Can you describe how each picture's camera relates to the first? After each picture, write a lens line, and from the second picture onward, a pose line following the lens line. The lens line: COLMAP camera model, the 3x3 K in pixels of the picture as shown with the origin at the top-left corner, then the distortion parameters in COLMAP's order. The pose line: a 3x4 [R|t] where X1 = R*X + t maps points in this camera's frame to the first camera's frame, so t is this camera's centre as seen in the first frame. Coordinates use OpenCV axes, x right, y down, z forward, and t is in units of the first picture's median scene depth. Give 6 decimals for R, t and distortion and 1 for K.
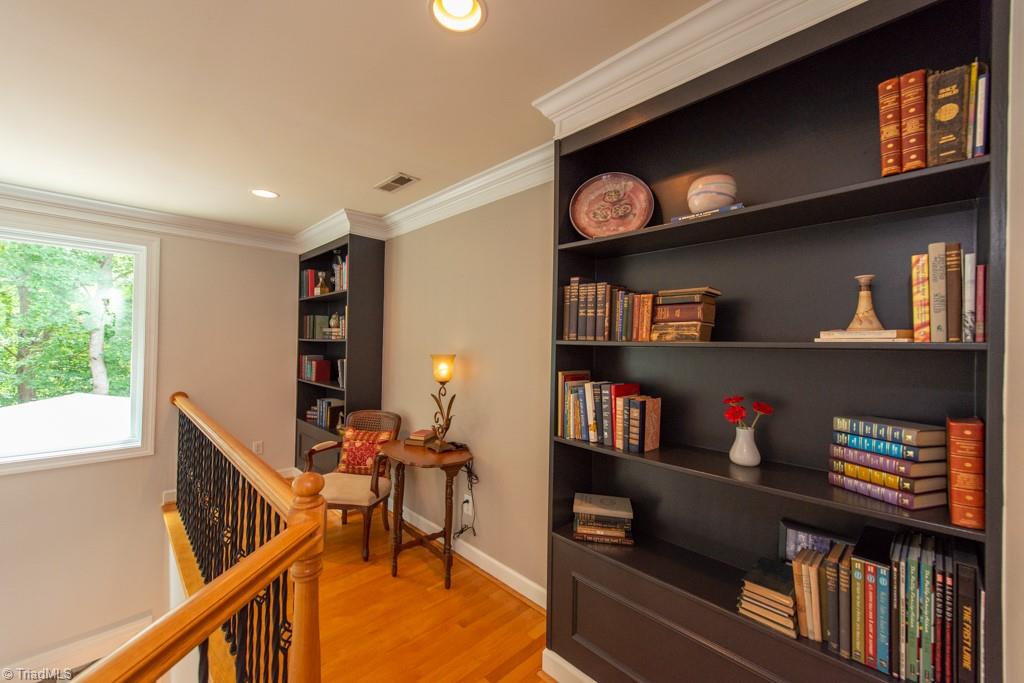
lens RADIAL K [[406.6, 0, 512.0], [0, 406.6, 341.5], [0, 0, 1]] dist [-0.021107, -0.000512]
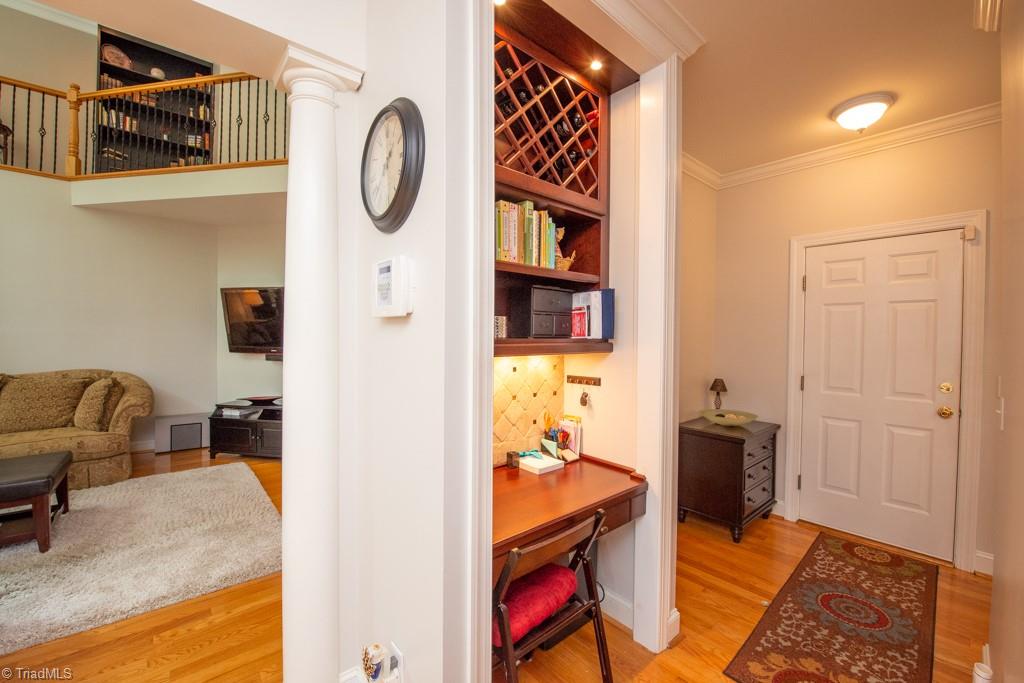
lens RADIAL K [[406.6, 0, 512.0], [0, 406.6, 341.5], [0, 0, 1]] dist [-0.021107, -0.000512]
pose [[0.049782, -0.030041, 0.998308, -3.098253], [-0.018684, 0.999345, 0.031004, 1.939347], [-0.998585, -0.020196, 0.049188, -2.592349]]
